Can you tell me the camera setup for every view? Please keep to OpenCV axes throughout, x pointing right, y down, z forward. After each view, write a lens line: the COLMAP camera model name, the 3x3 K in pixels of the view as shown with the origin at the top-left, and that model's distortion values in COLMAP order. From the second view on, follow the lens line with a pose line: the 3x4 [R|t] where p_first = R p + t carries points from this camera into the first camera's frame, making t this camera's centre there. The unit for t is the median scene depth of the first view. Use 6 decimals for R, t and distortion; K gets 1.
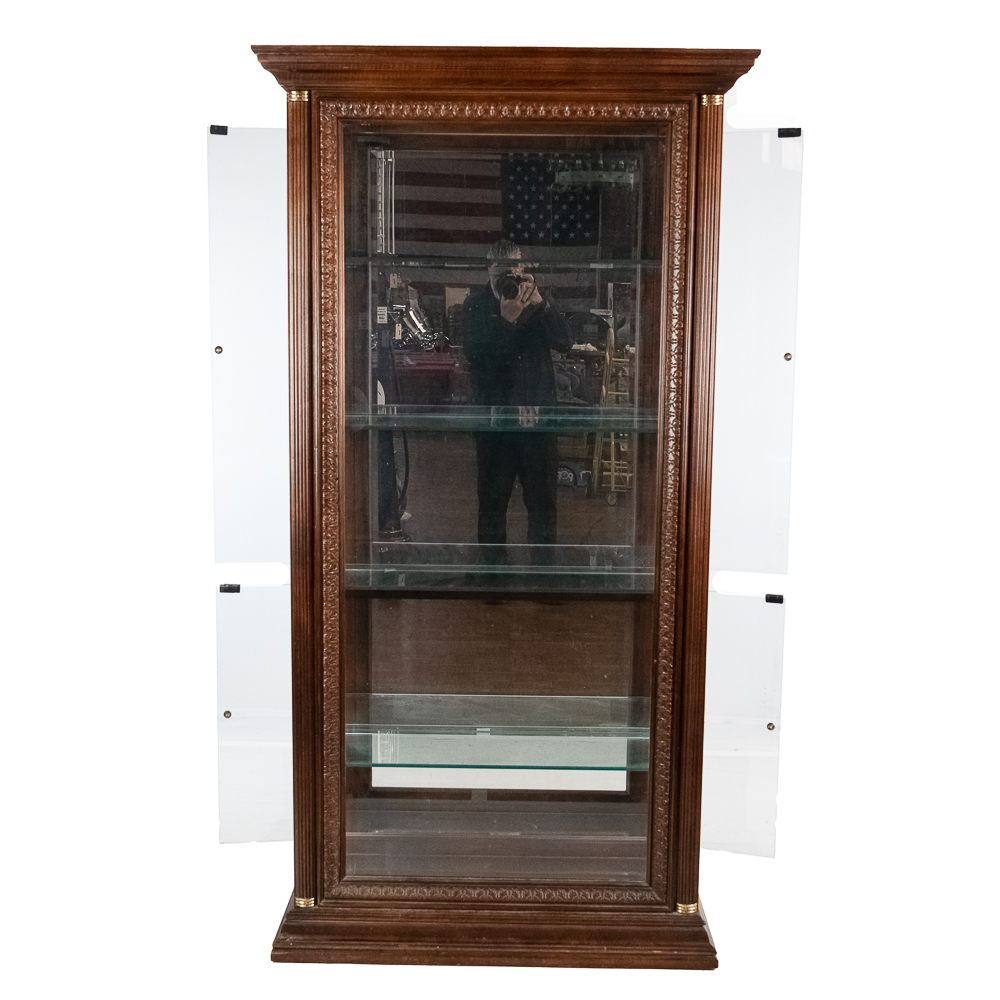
lens RADIAL K [[1562.7, 0, 496.3], [0, 1562.7, 500.3], [0, 0, 1]] dist [-0.038924, 0.000000]
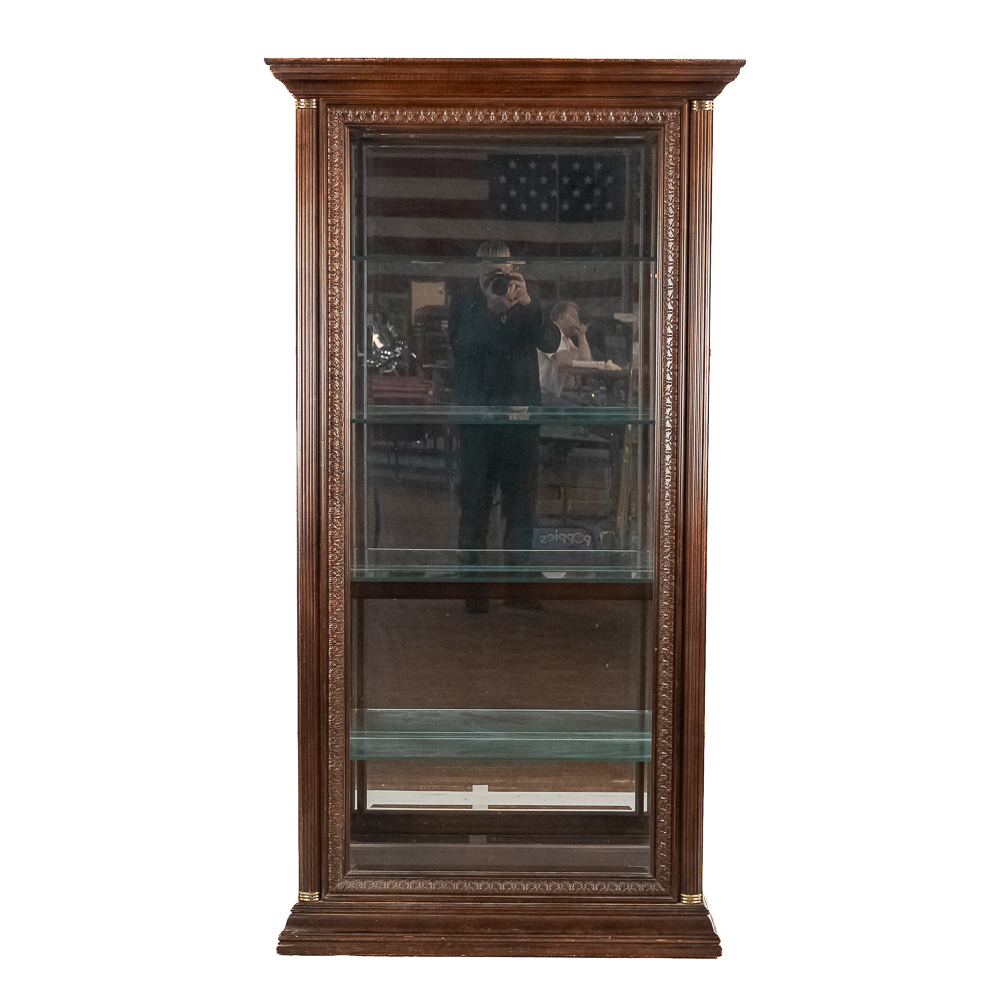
lens RADIAL K [[2548.0, 0, 501.5], [0, 2548.0, 500.2], [0, 0, 1]] dist [-0.074227, 0.000000]
pose [[0.999927, -0.006588, 0.010111, -0.014919], [0.007092, 0.998691, -0.050664, 0.090274], [-0.009764, 0.050732, 0.998665, -0.665600]]
